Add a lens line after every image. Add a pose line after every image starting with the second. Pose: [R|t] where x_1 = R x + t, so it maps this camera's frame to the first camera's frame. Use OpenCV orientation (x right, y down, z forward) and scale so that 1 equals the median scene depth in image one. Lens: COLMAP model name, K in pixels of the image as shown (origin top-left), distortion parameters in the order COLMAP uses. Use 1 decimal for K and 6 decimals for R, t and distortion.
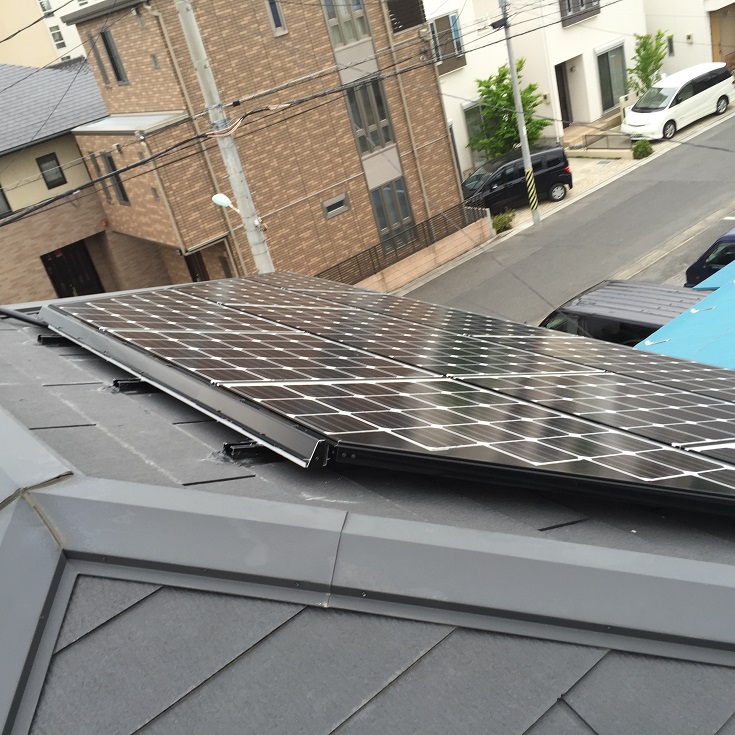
lens RADIAL K [[839.9, 0, 367.5], [0, 839.9, 367.5], [0, 0, 1]] dist [0.060939, -0.126080]
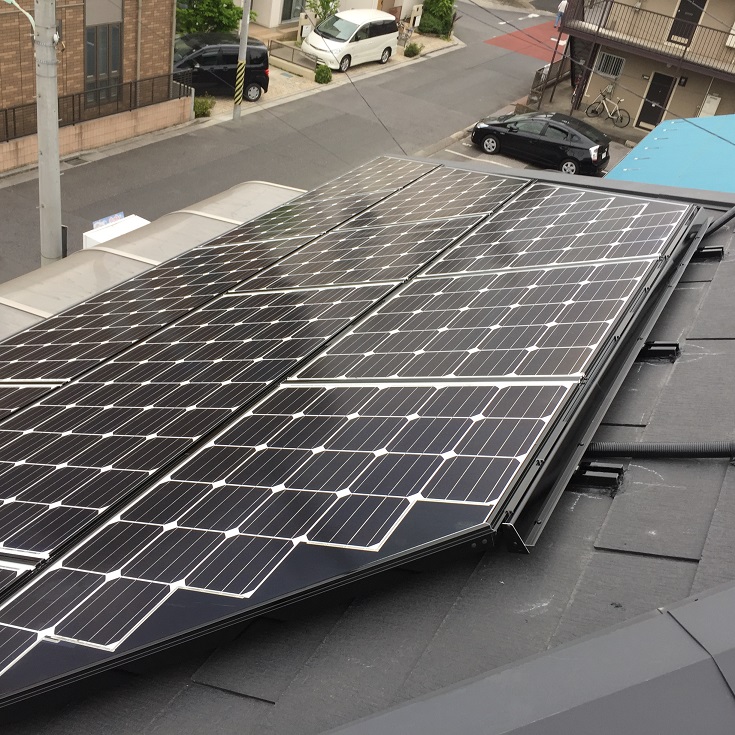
lens RADIAL K [[839.9, 0, 367.5], [0, 839.9, 367.5], [0, 0, 1]] dist [0.060939, -0.126080]
pose [[0.822971, 0.127602, 0.553567, -0.166937], [-0.195143, 0.978650, 0.064525, 0.015015], [-0.533515, -0.161127, 0.830301, 0.066824]]
